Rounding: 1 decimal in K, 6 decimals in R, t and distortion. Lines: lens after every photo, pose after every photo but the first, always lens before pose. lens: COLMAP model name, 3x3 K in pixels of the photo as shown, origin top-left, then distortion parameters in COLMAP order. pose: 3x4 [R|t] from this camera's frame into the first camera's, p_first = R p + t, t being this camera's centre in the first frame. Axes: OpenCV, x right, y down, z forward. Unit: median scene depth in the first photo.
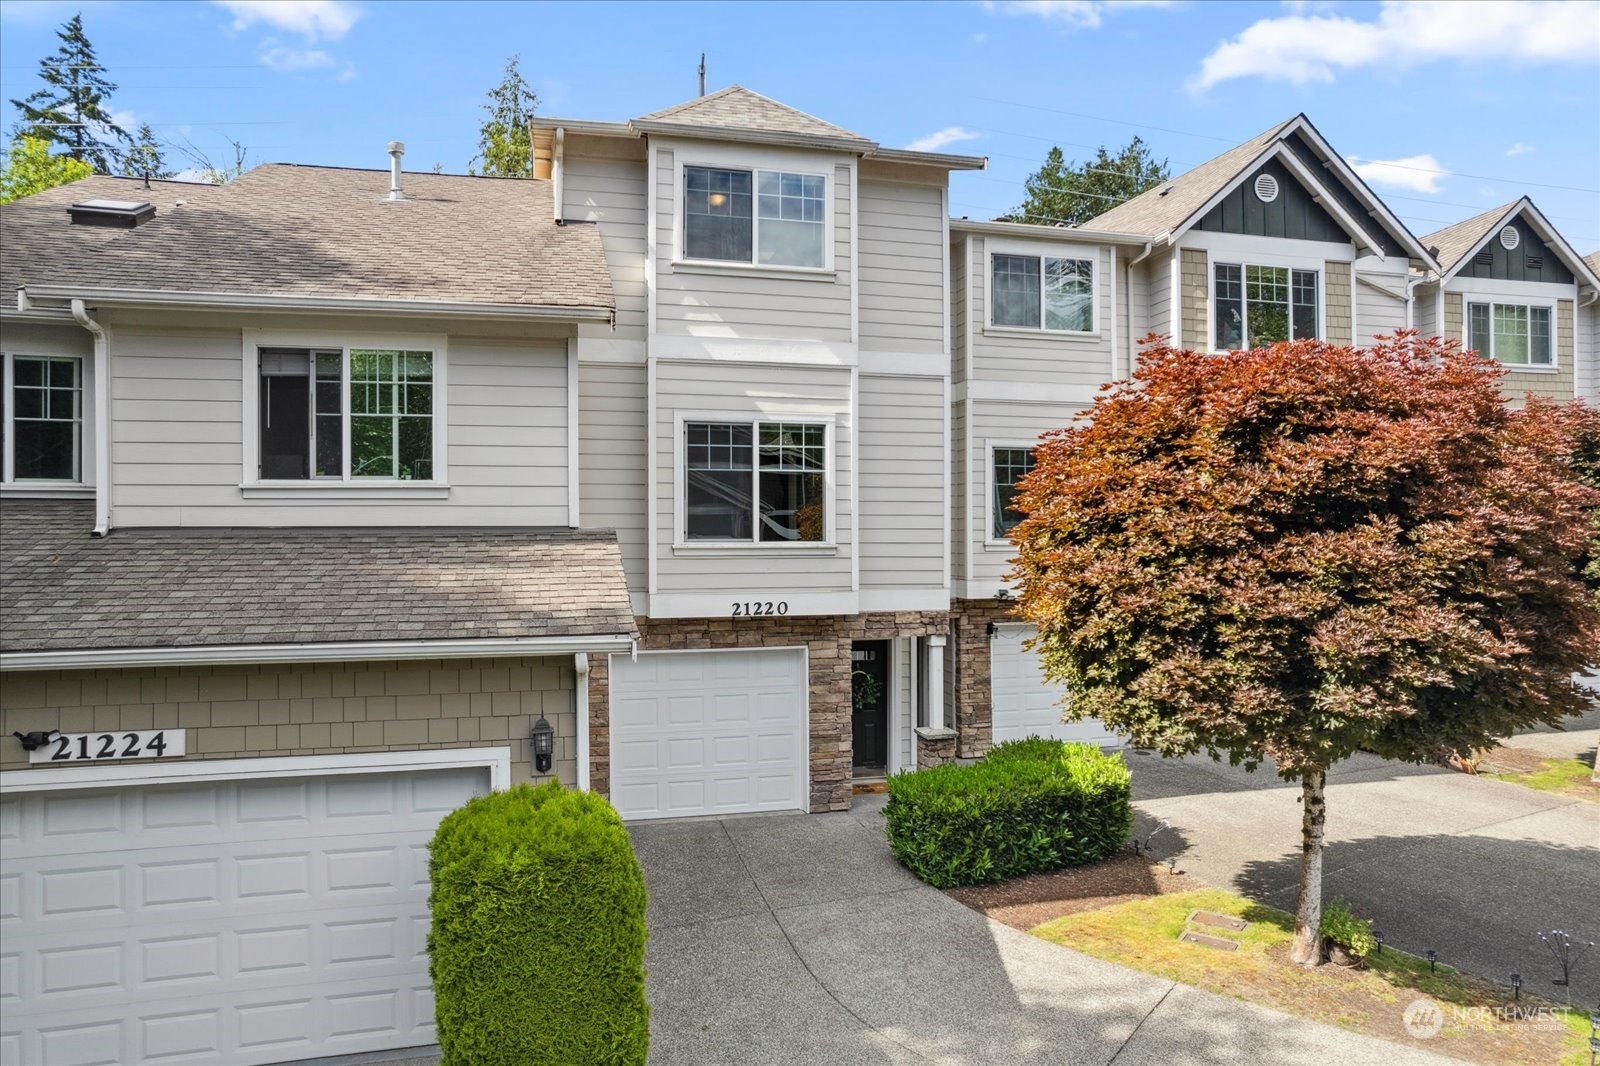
lens RADIAL K [[1017.5, 0, 790.8], [0, 1017.5, 536.1], [0, 0, 1]] dist [-0.078959, 0.074162]
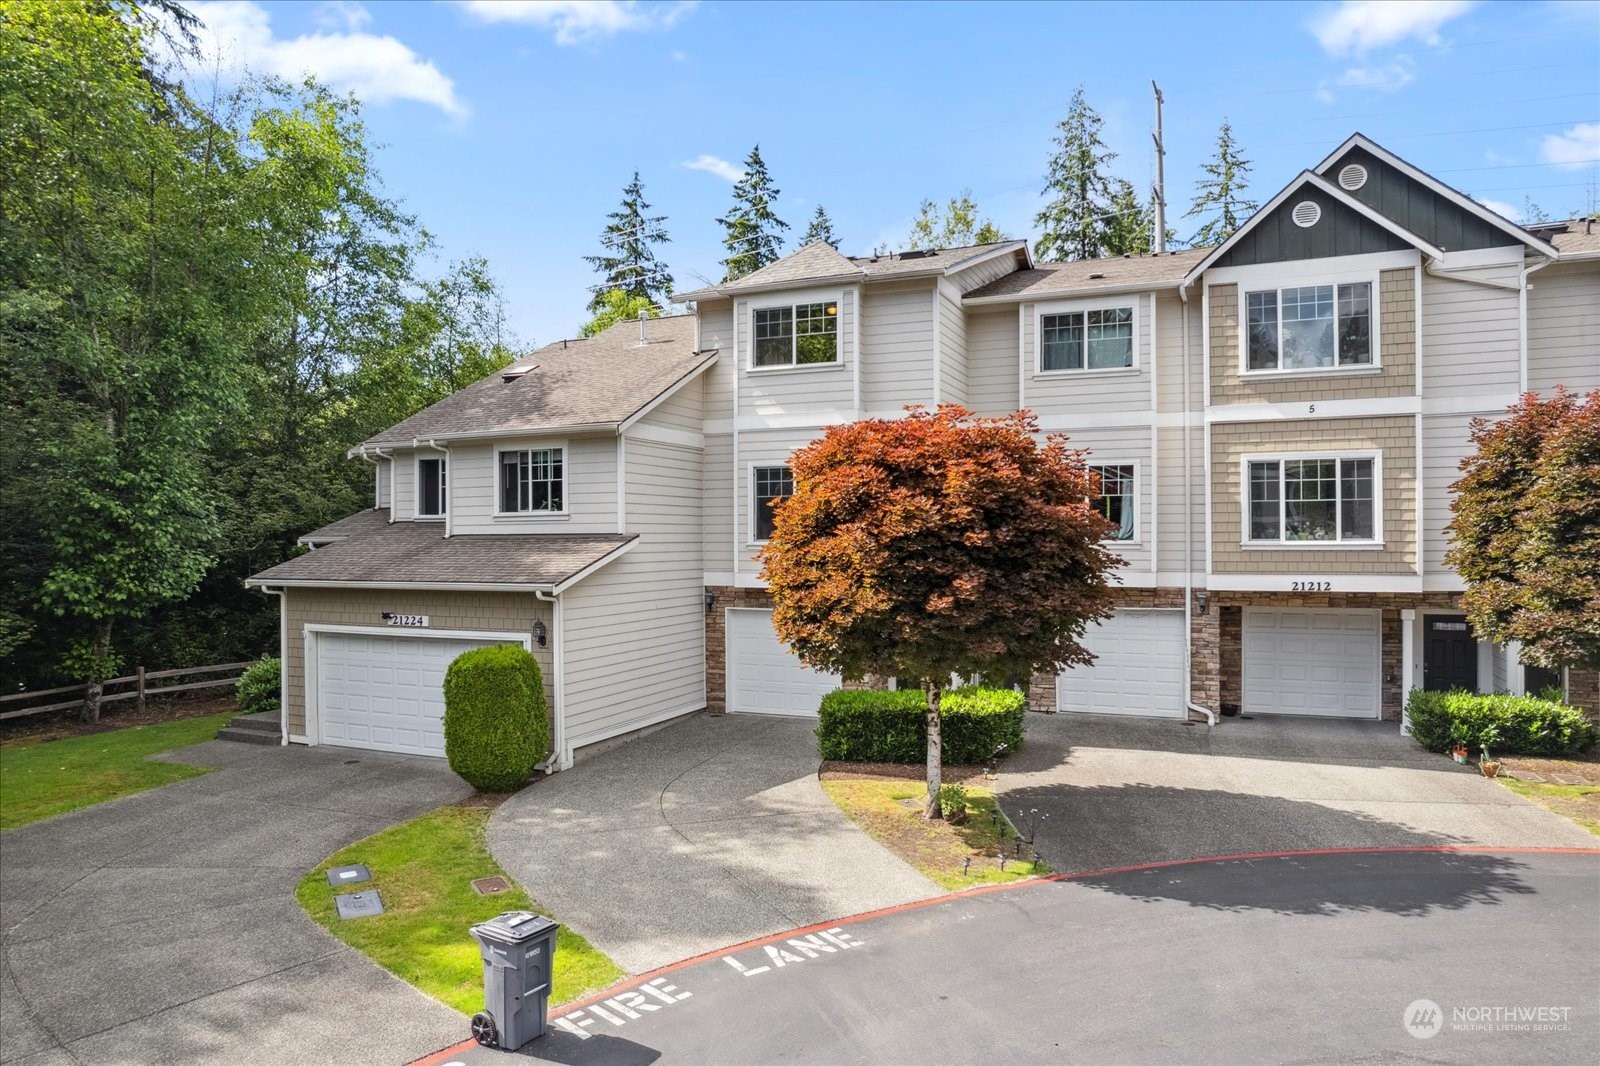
lens RADIAL K [[1007.1, 0, 800.0], [0, 1007.1, 533.0], [0, 0, 1]] dist [-0.059836, 0.054606]
pose [[0.802160, -0.003020, -0.597102, 0.966093], [0.002574, 0.999995, -0.001600, -0.004982], [0.597104, -0.000253, 0.802164, -0.268639]]
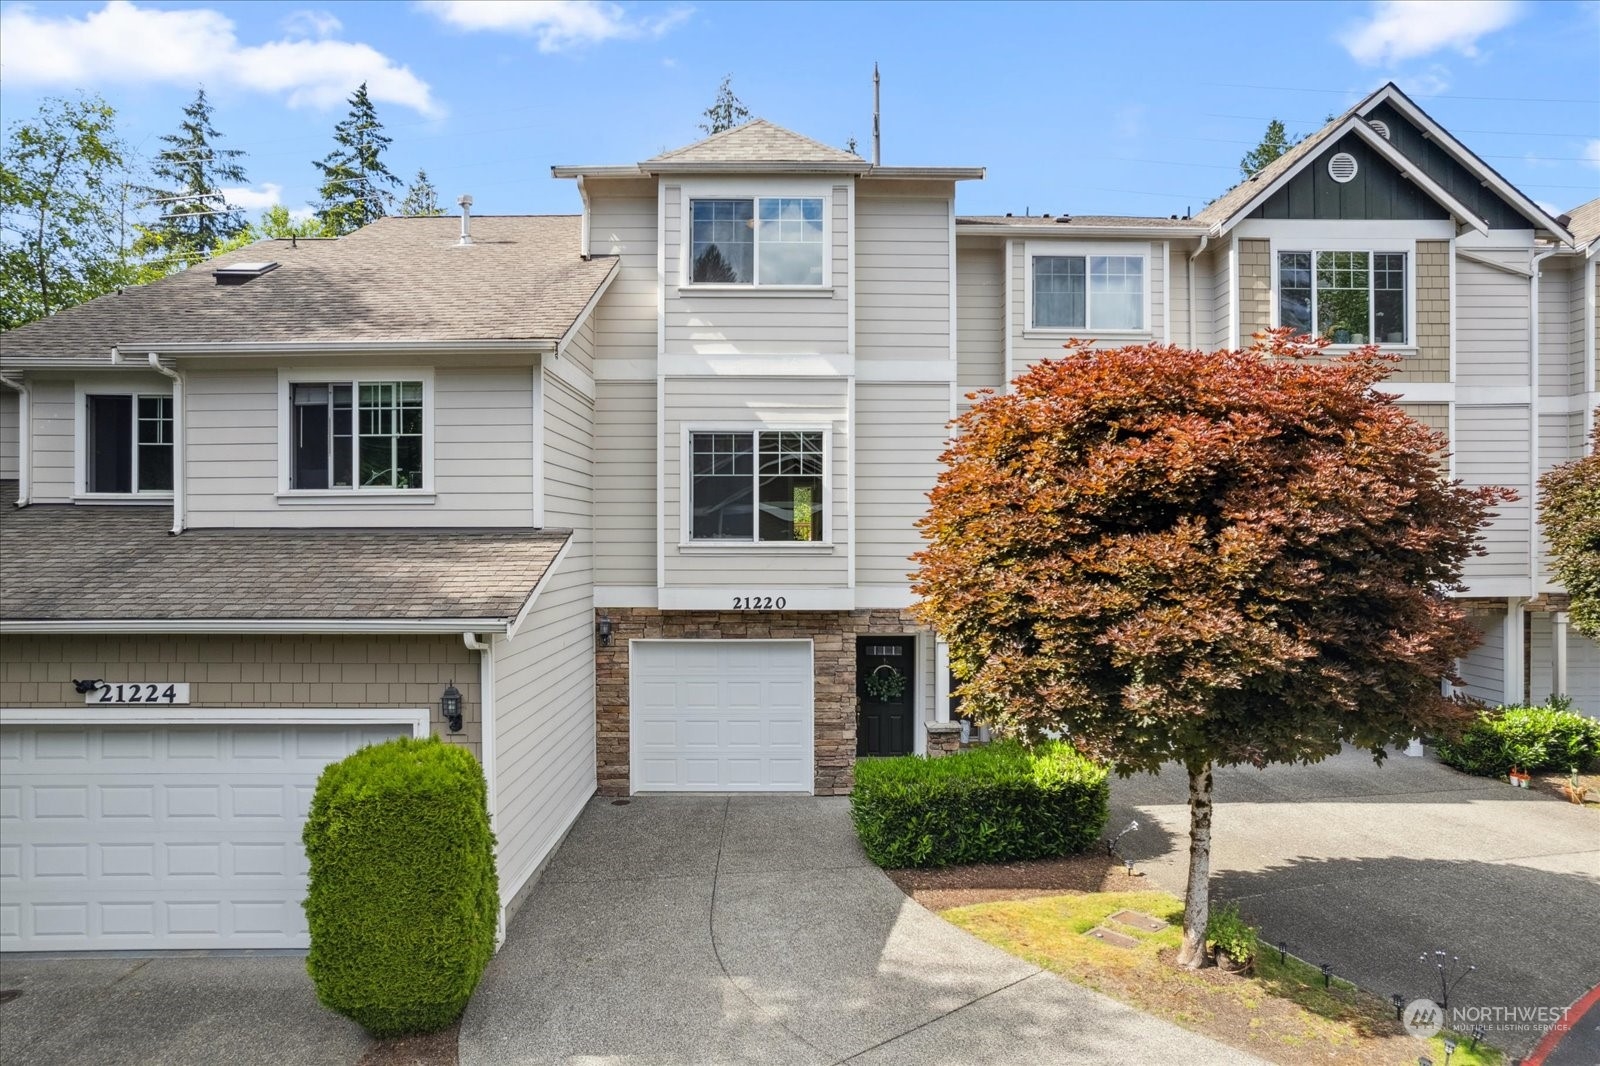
lens RADIAL K [[1017.5, 0, 790.8], [0, 1017.5, 536.1], [0, 0, 1]] dist [-0.078959, 0.074162]
pose [[0.972647, 0.002980, -0.232271, 0.270601], [-0.002781, 0.999995, 0.001181, -0.001285], [0.232273, -0.000503, 0.972650, -0.050096]]
